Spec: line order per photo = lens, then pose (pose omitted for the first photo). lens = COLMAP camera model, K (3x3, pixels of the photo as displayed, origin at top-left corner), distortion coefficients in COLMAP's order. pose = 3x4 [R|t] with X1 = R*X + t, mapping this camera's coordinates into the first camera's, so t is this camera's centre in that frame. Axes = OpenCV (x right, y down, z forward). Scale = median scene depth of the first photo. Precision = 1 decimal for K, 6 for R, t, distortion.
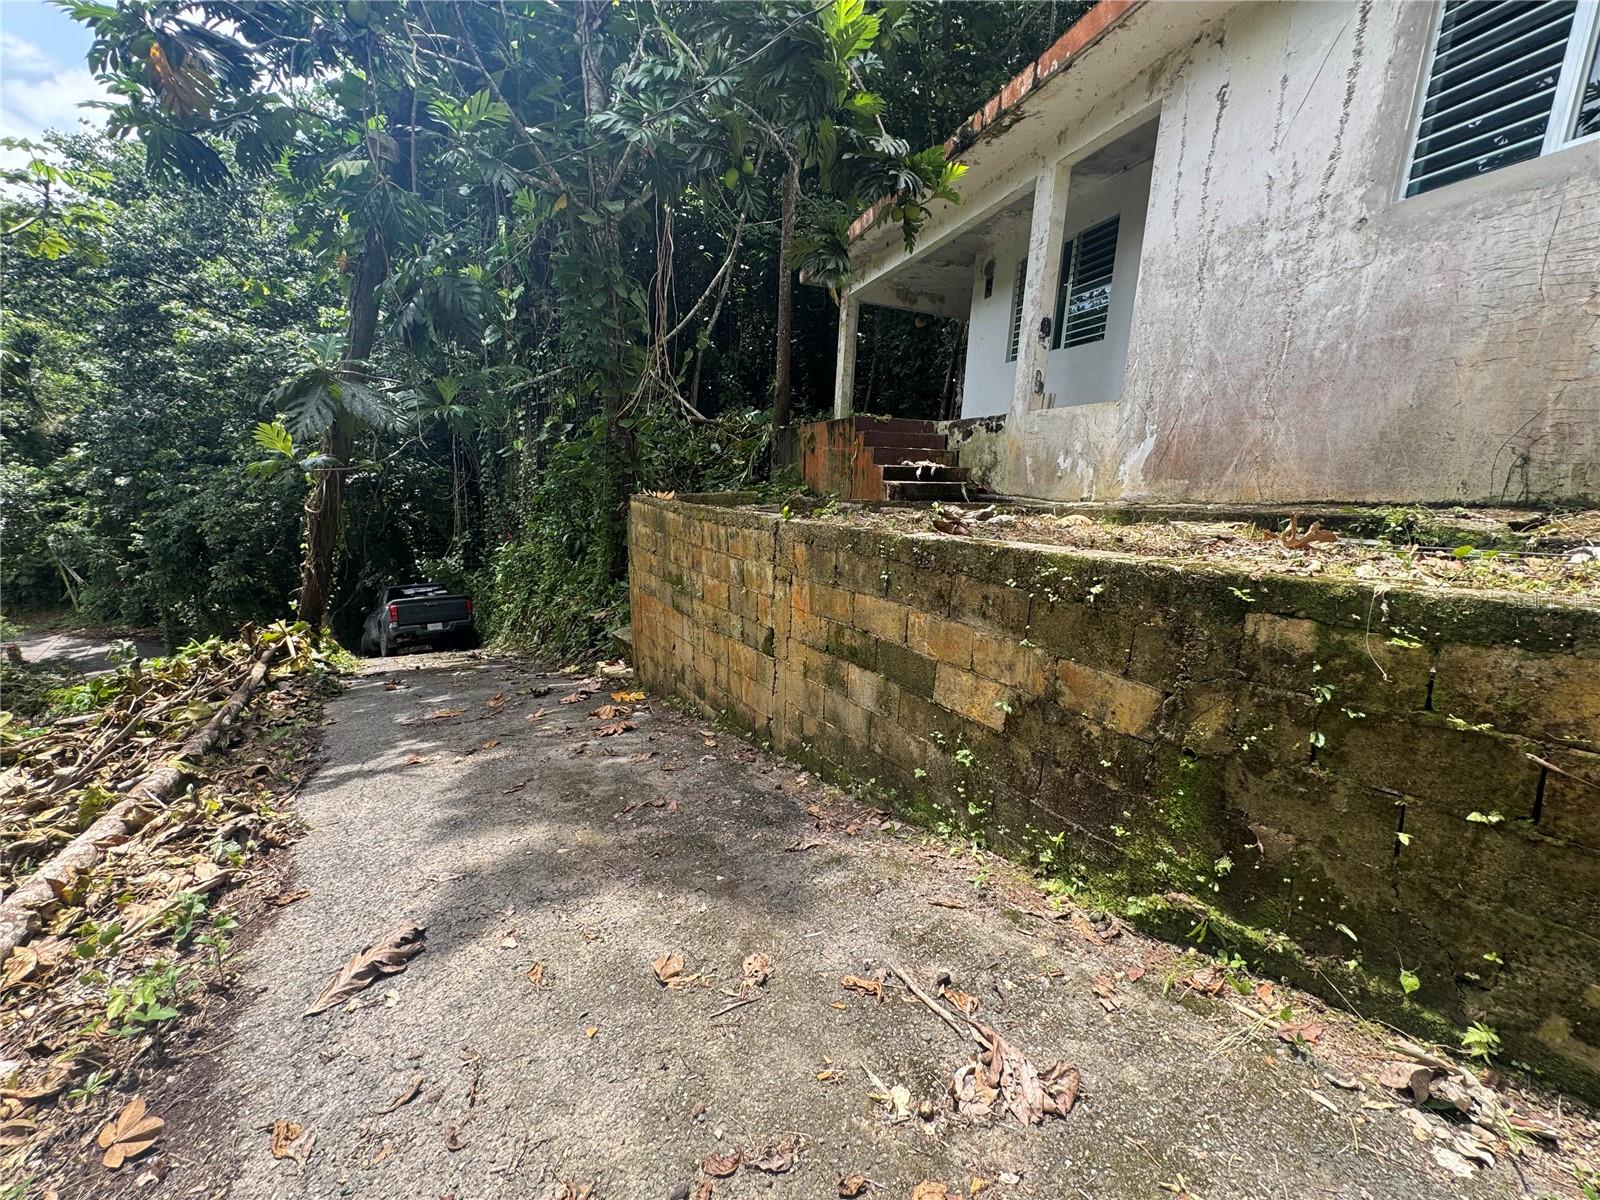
lens RADIAL K [[639.1, 0, 798.3], [0, 639.1, 597.4], [0, 0, 1]] dist [-0.001132, 0.000302]
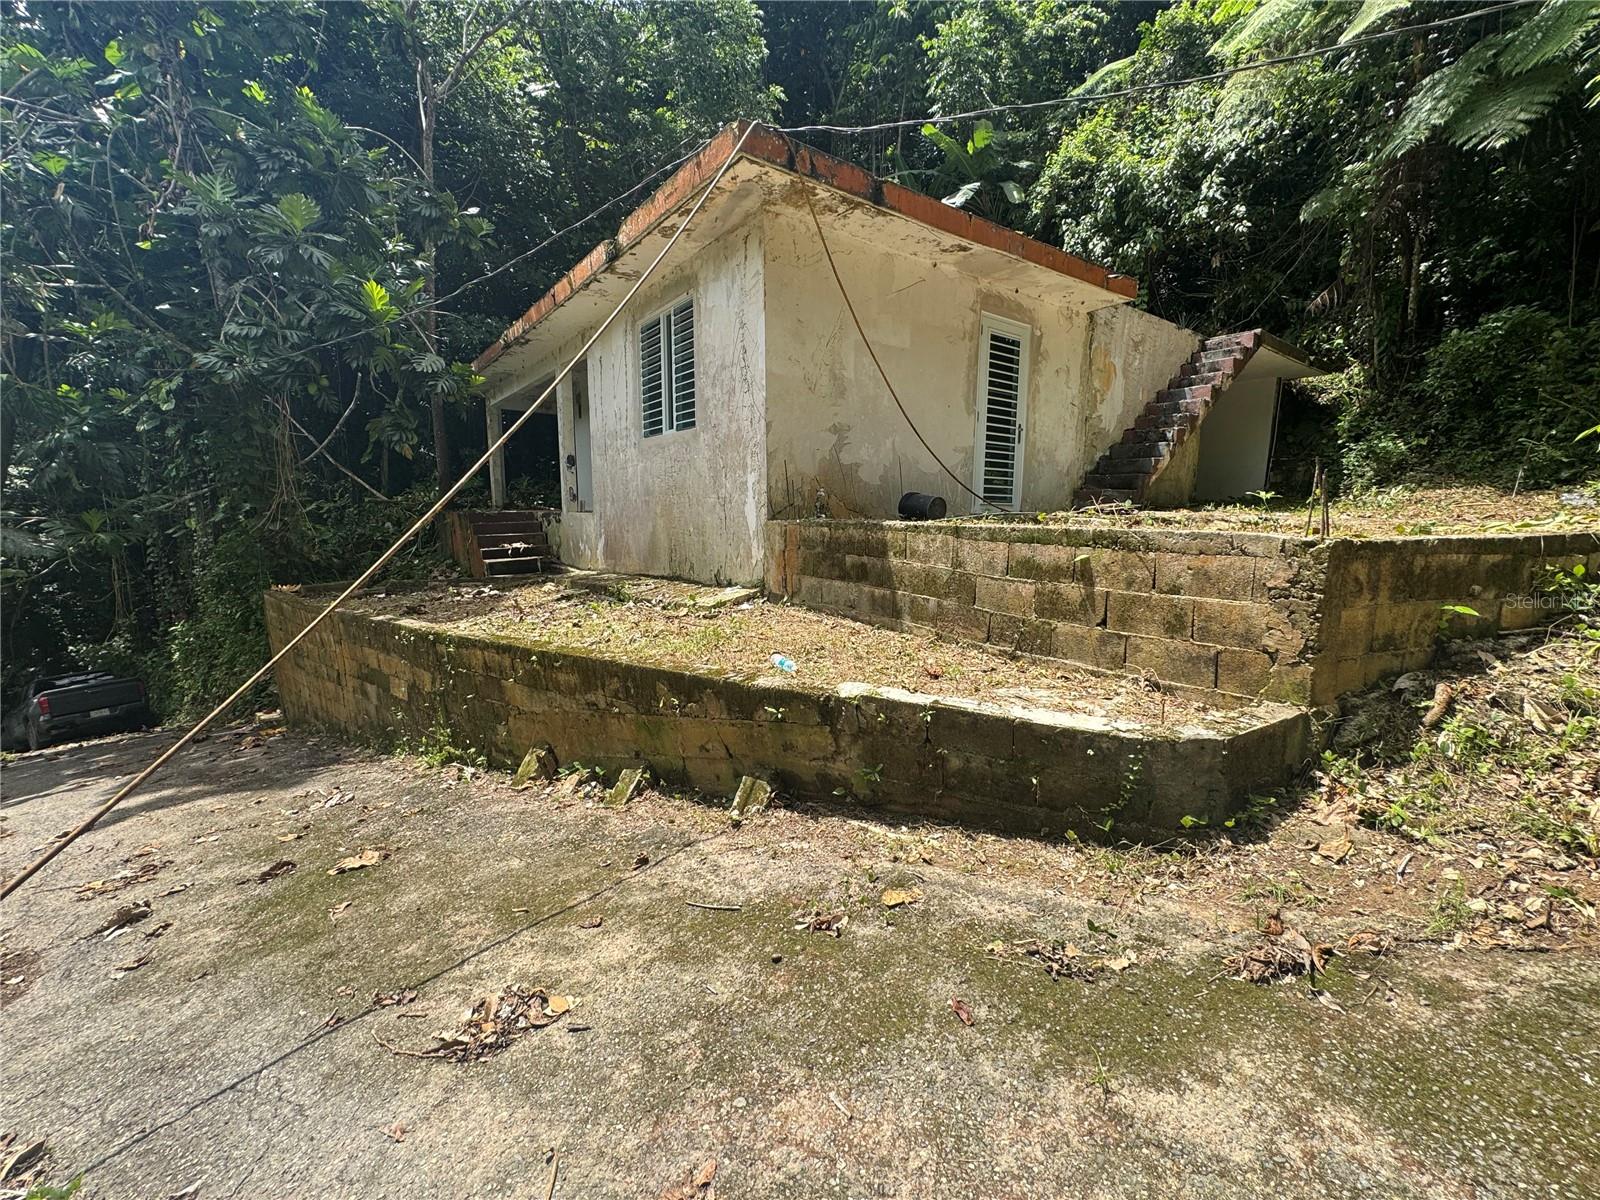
lens RADIAL K [[639.8, 0, 799.0], [0, 639.8, 597.3], [0, 0, 1]] dist [-0.001189, 0.000189]
pose [[0.946214, -0.094049, 0.309570, 0.595621], [0.106982, 0.993946, -0.025030, 0.027879], [-0.305342, 0.056803, 0.950547, -1.010956]]
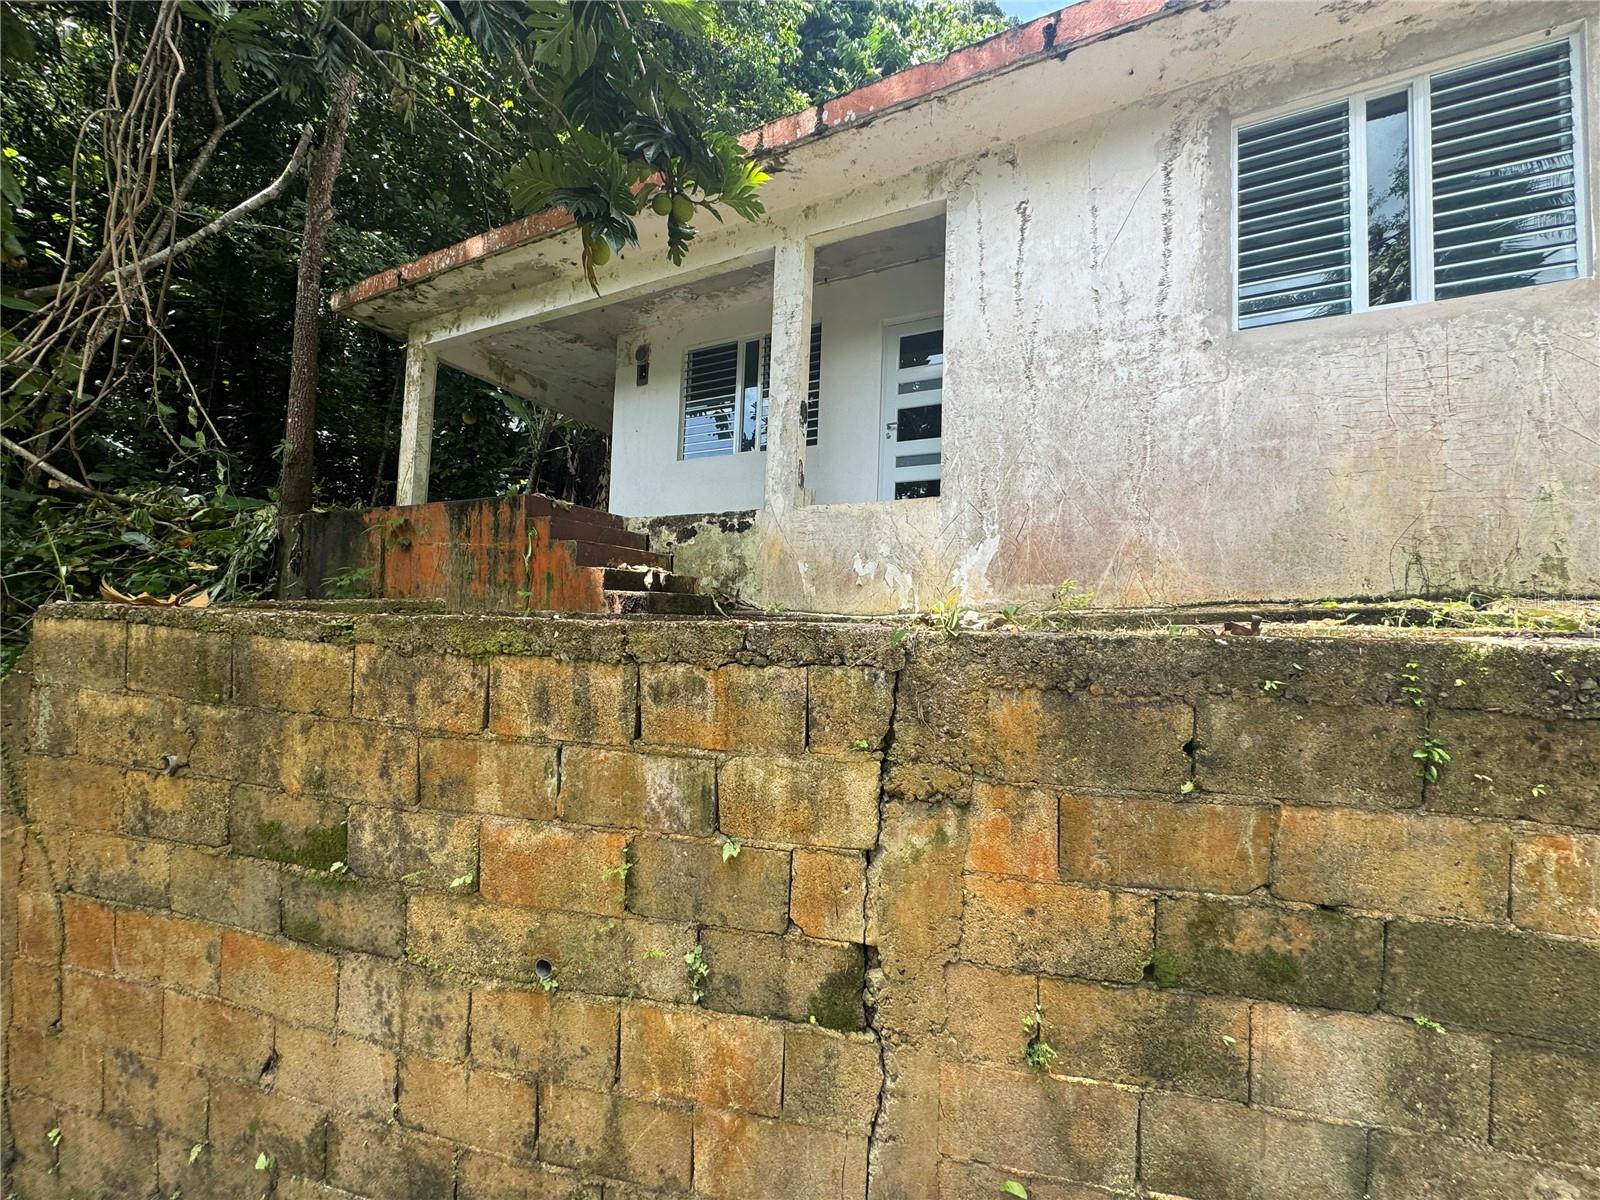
lens RADIAL K [[641.3, 0, 800.9], [0, 641.3, 595.9], [0, 0, 1]] dist [-0.000914, -0.000037]
pose [[0.713588, 0.016161, 0.700379, -0.296416], [0.131957, 0.978739, -0.157029, -0.083287], [-0.688026, 0.204474, 0.696284, 0.695563]]
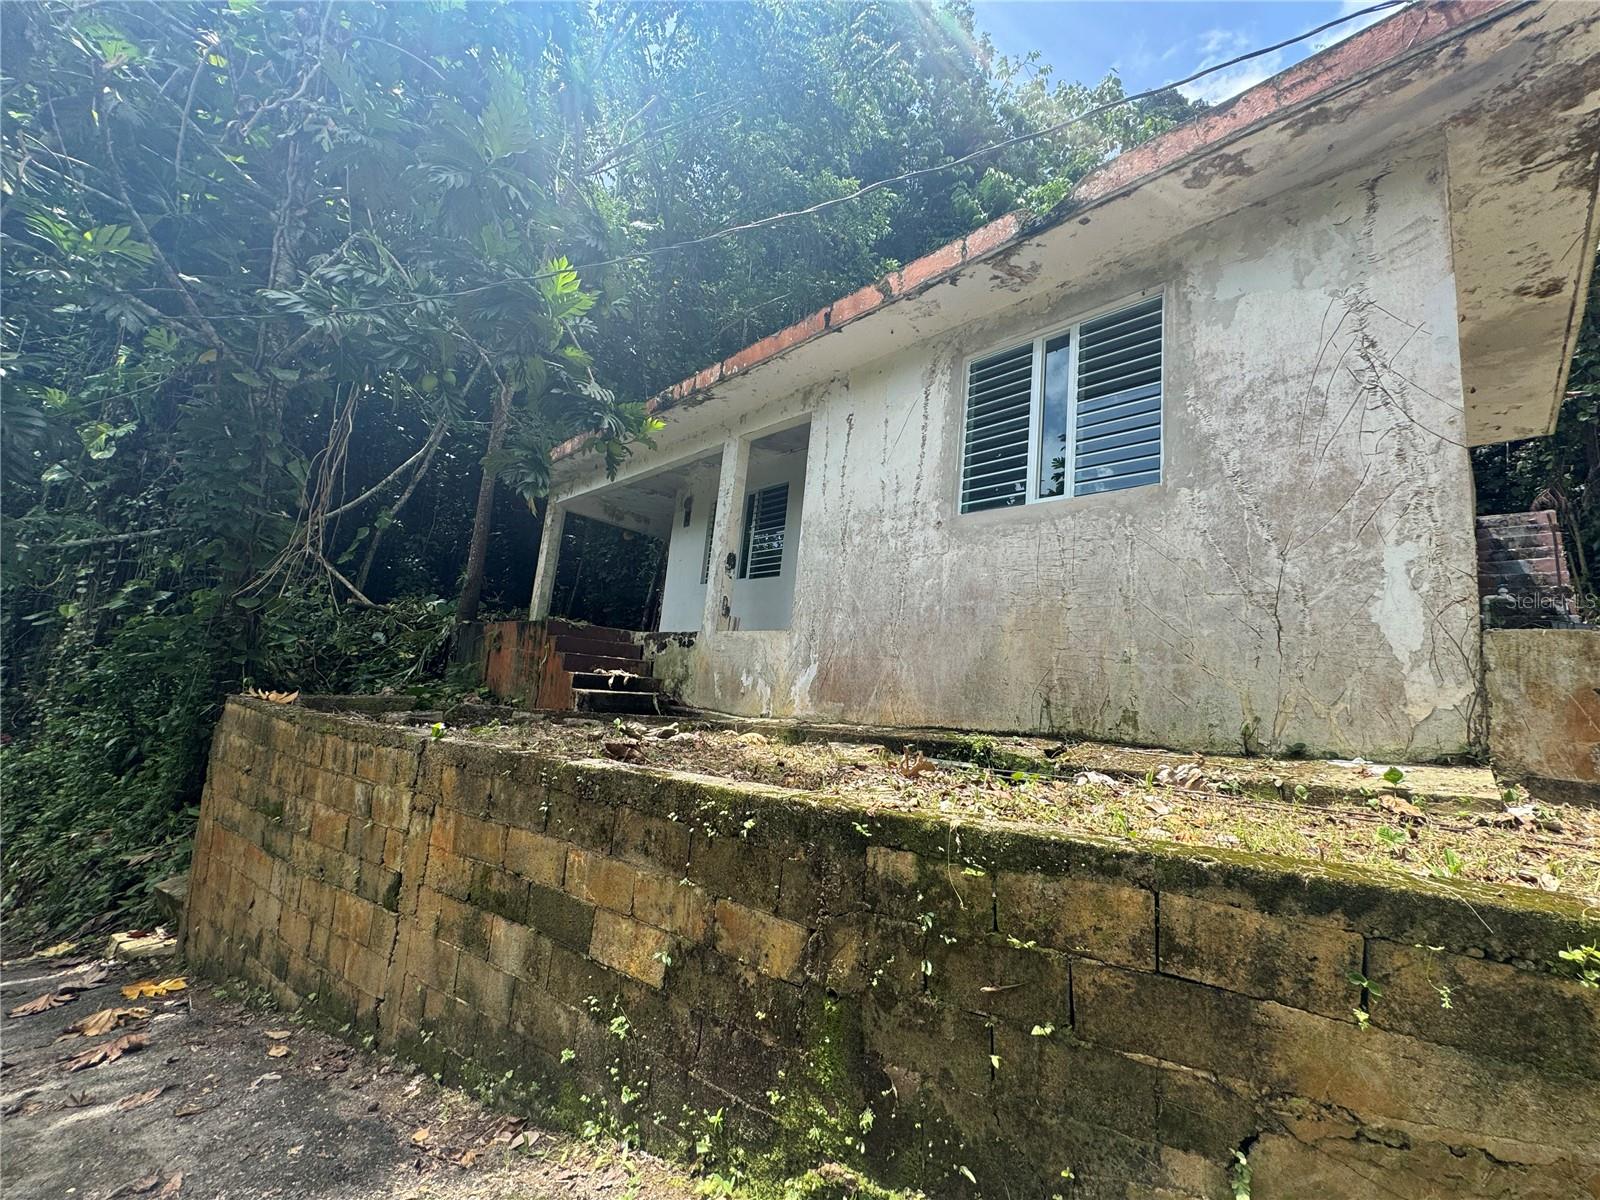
lens RADIAL K [[639.7, 0, 800.0], [0, 639.7, 596.3], [0, 0, 1]] dist [-0.000756, -0.000154]
pose [[0.900095, 0.103882, 0.423128, 0.033409], [0.031277, 0.953248, -0.300565, -0.025308], [-0.434570, 0.283771, 0.854765, -0.011214]]
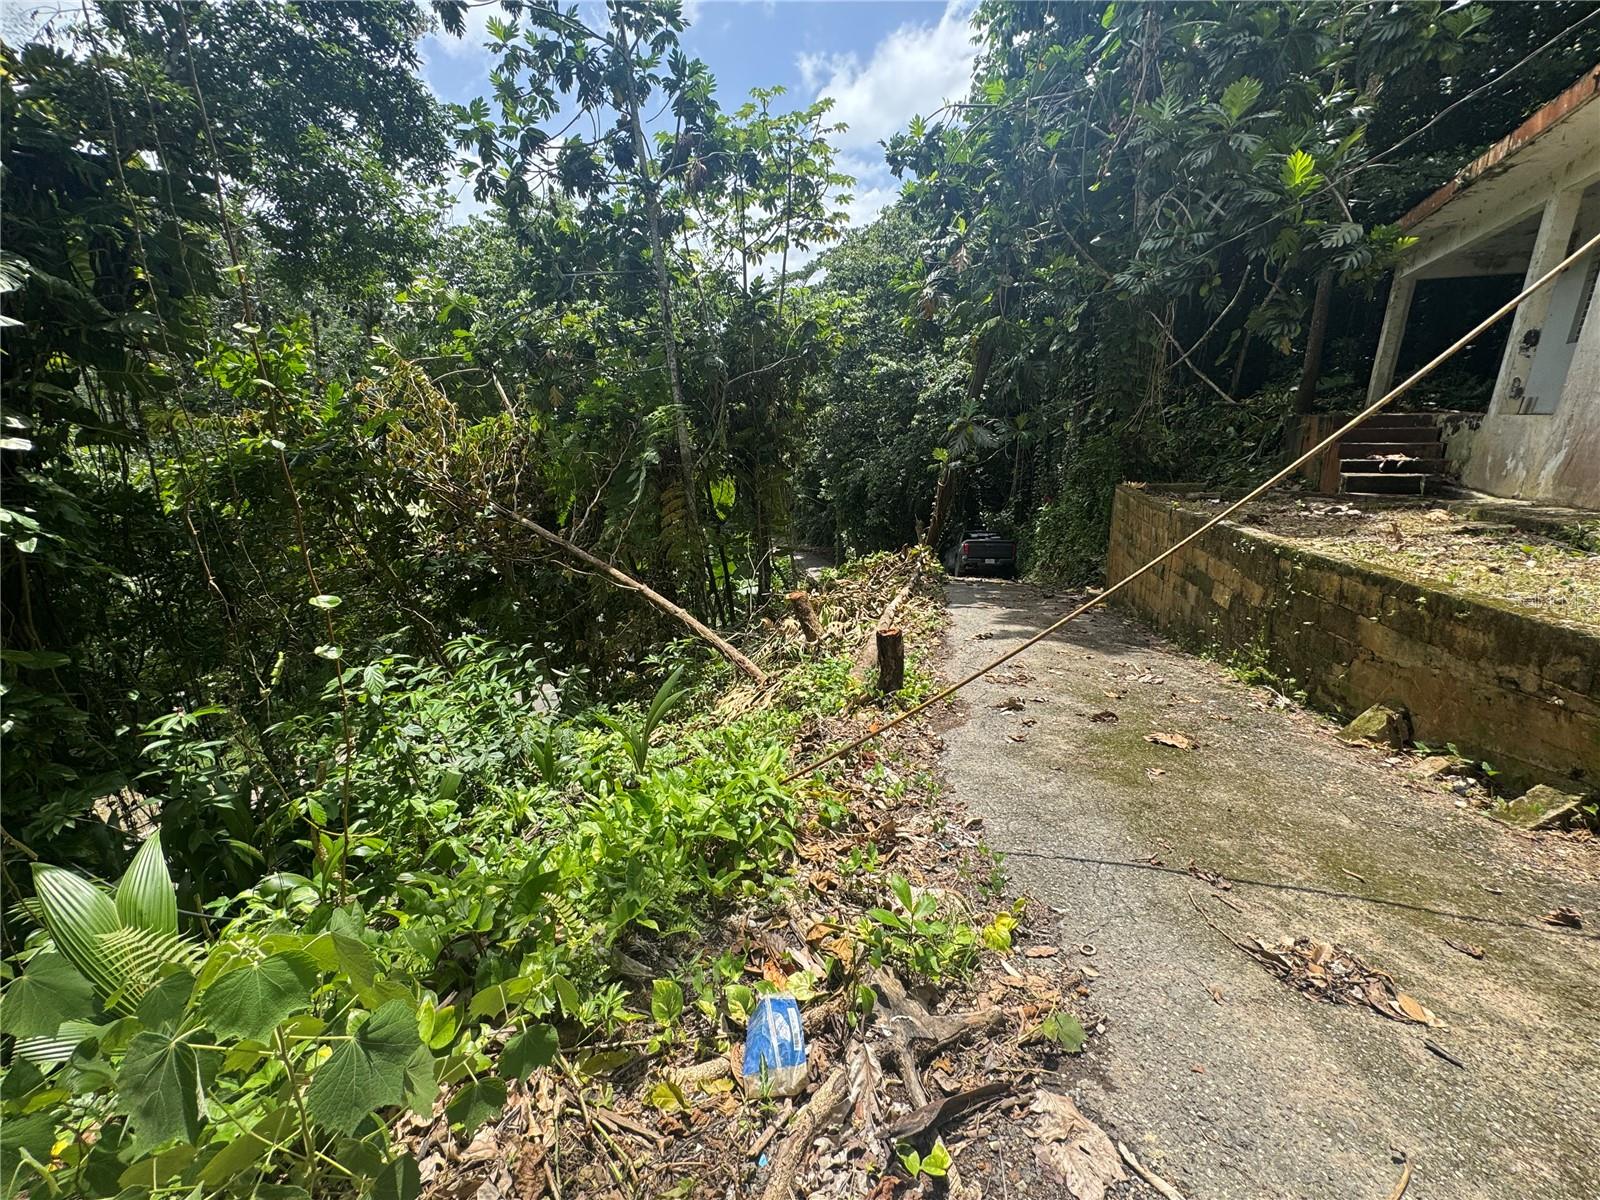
lens RADIAL K [[635.6, 0, 797.6], [0, 635.6, 597.1], [0, 0, 1]] dist [-0.002550, 0.000017]
pose [[0.690915, 0.145274, -0.708189, 0.522542], [-0.095758, 0.989360, 0.109530, 0.038309], [0.716566, -0.007861, 0.697475, -1.033780]]
